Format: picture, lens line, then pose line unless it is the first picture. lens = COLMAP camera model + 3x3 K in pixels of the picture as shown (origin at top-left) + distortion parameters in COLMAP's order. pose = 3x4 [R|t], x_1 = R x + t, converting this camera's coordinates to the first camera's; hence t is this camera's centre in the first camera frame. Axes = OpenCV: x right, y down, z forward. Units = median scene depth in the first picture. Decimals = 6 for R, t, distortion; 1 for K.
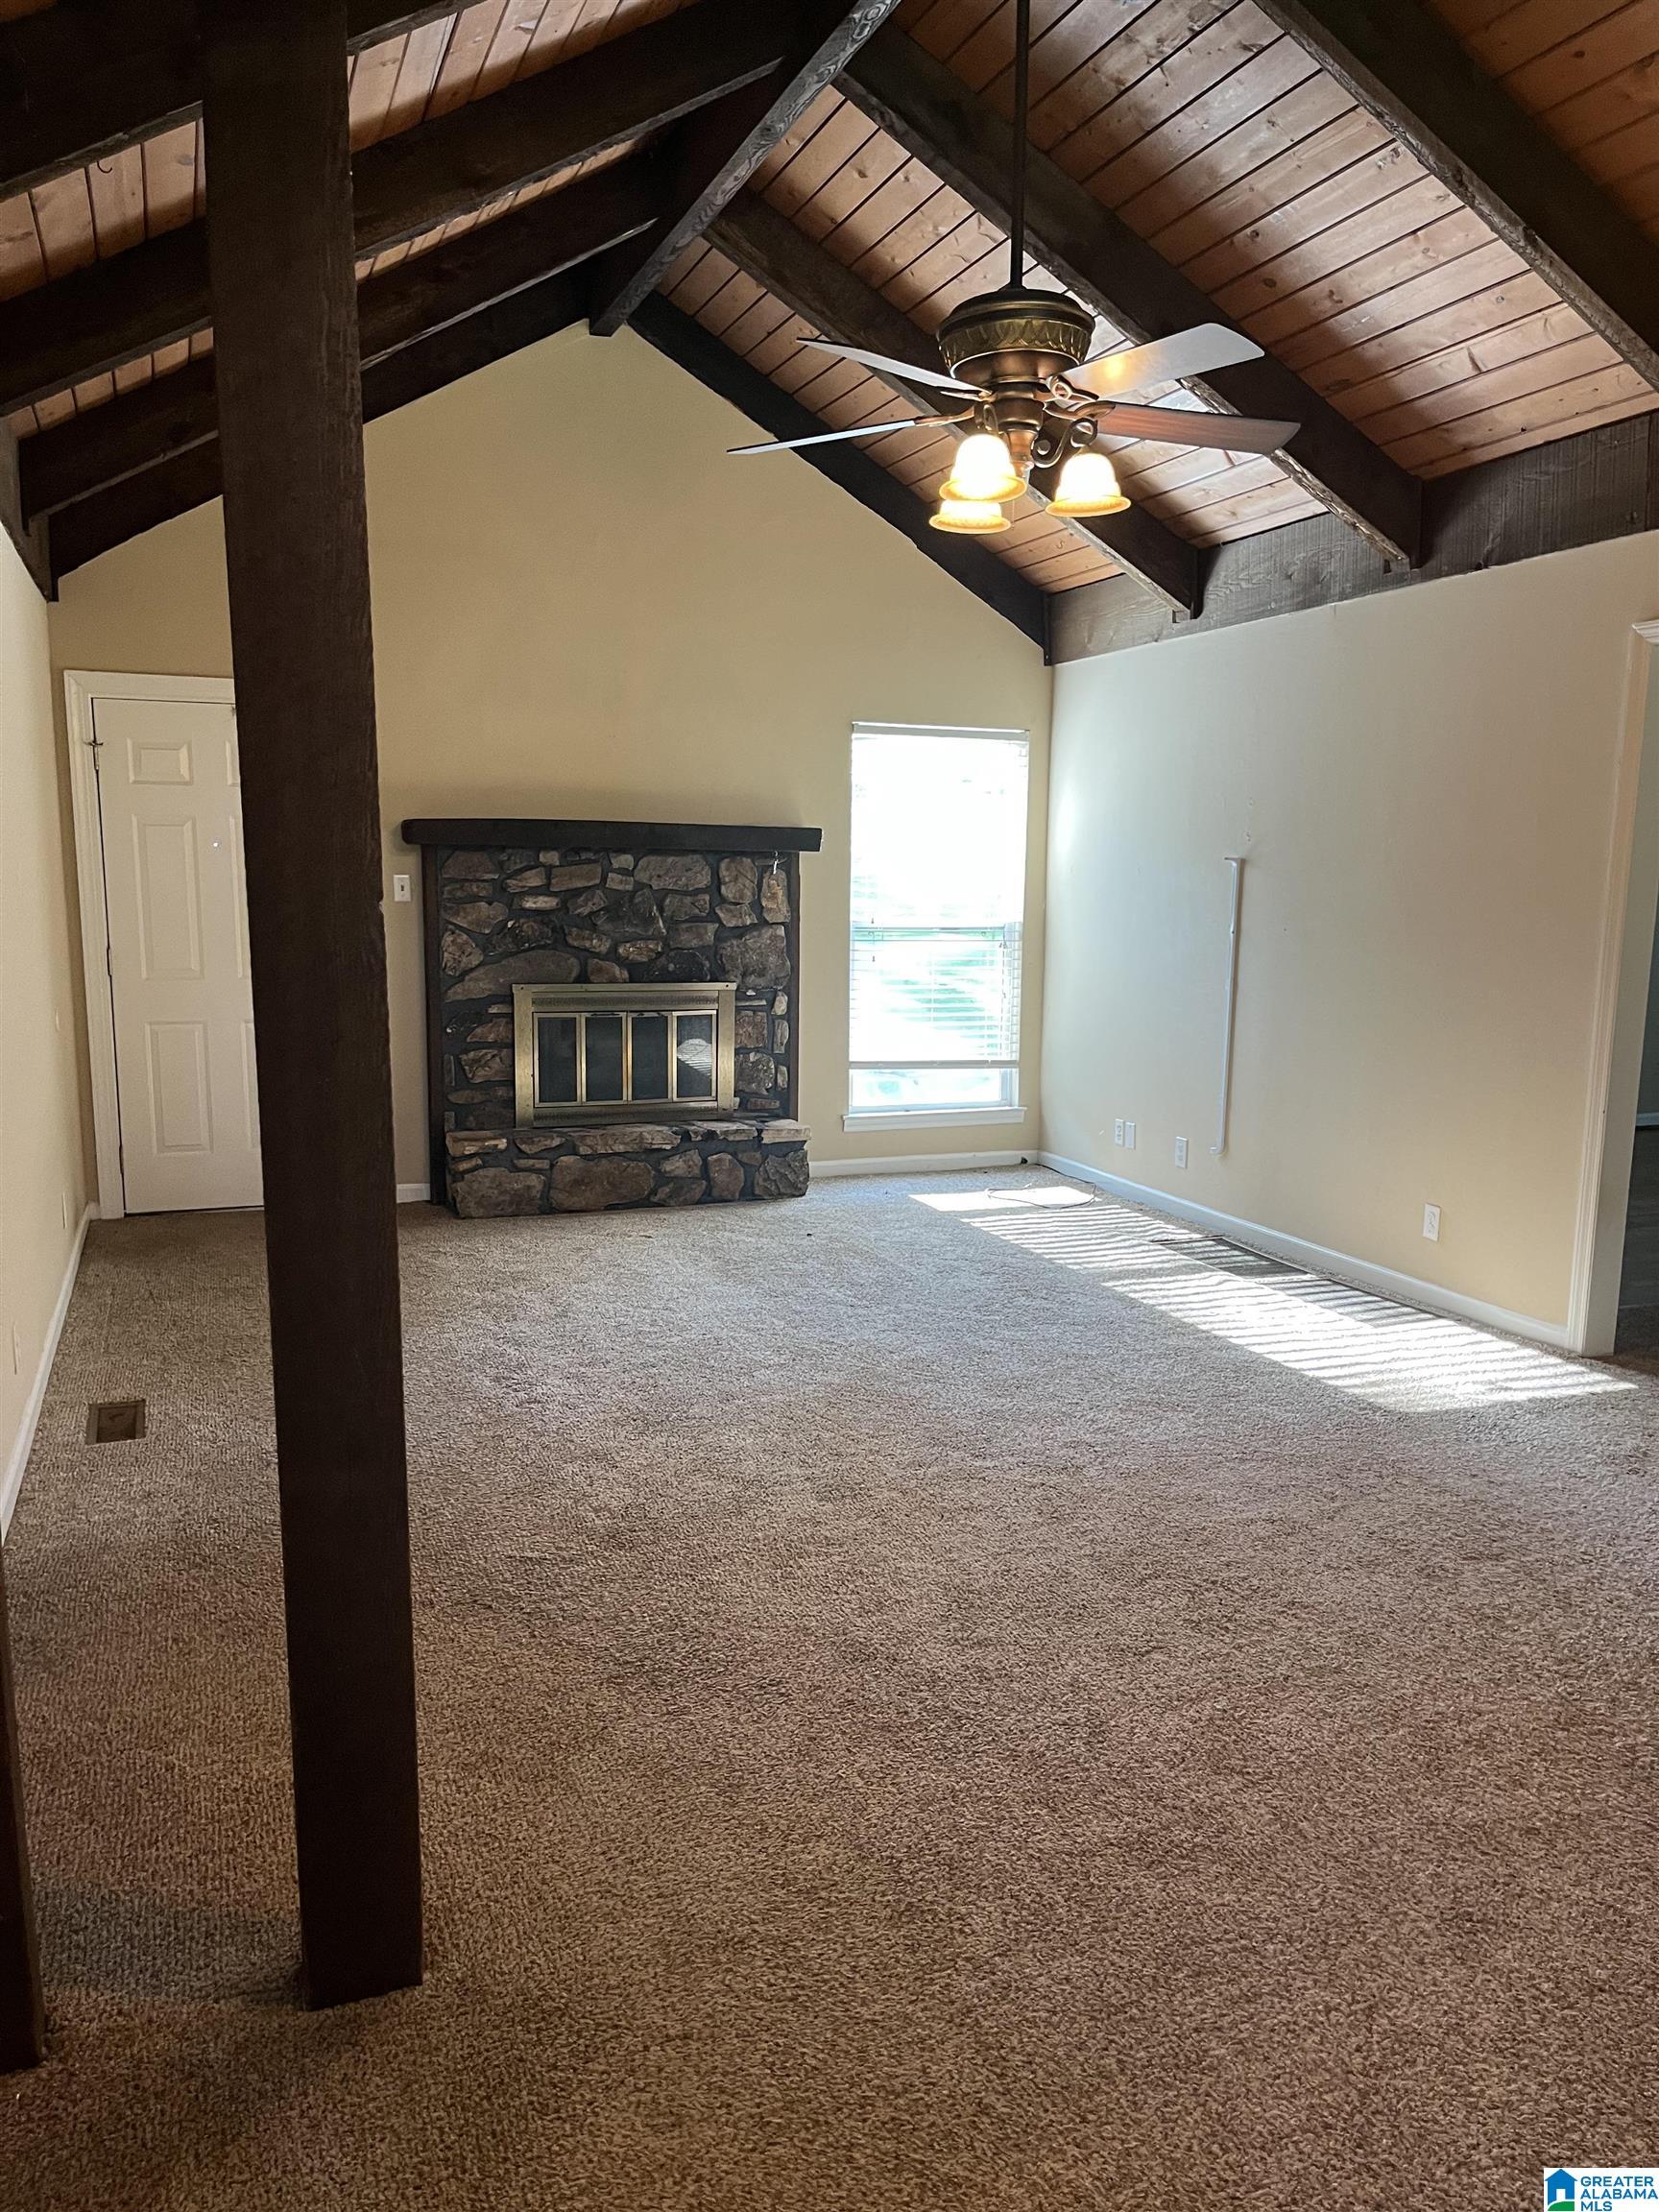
lens RADIAL K [[1648.9, 0, 829.5], [0, 1648.9, 1111.3], [0, 0, 1]] dist [0.059602, -0.084894]
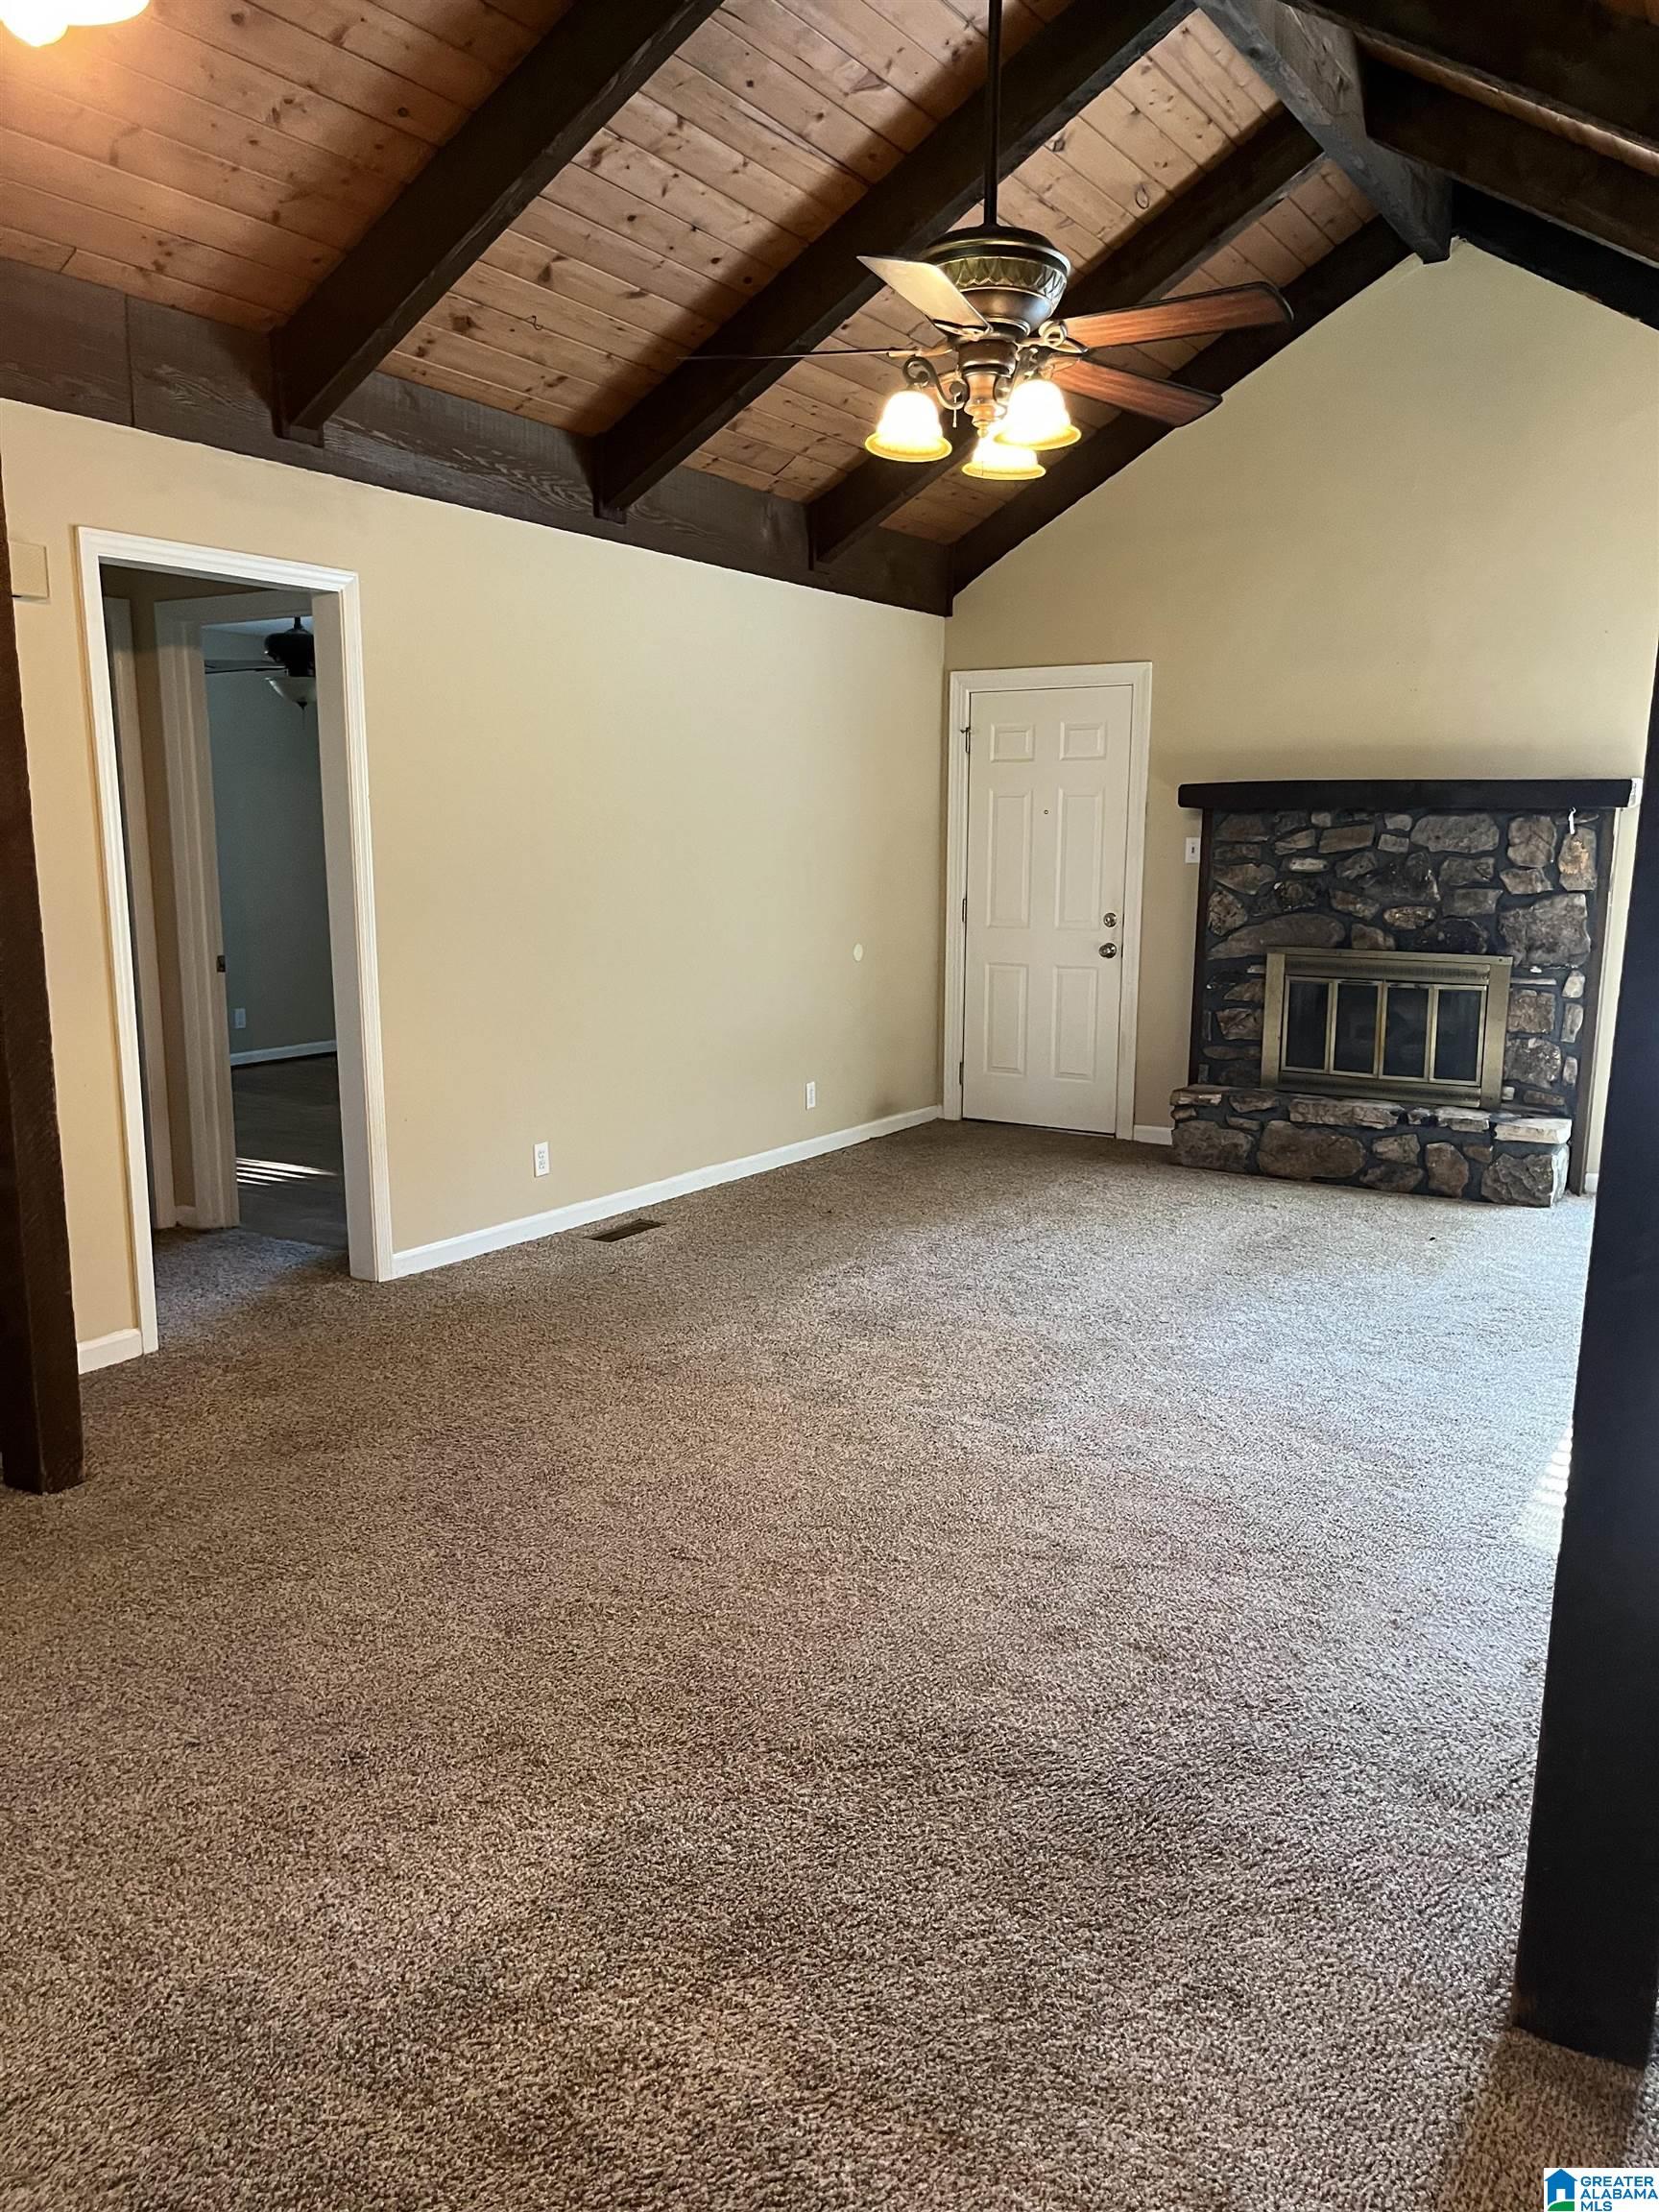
lens RADIAL K [[1648.9, 0, 832.7], [0, 1648.9, 1109.6], [0, 0, 1]] dist [0.059602, -0.084894]
pose [[0.603636, 0.128585, -0.786823, 0.448492], [-0.114696, 0.990648, 0.073902, -0.021568], [0.788967, 0.045635, 0.612739, 0.172766]]
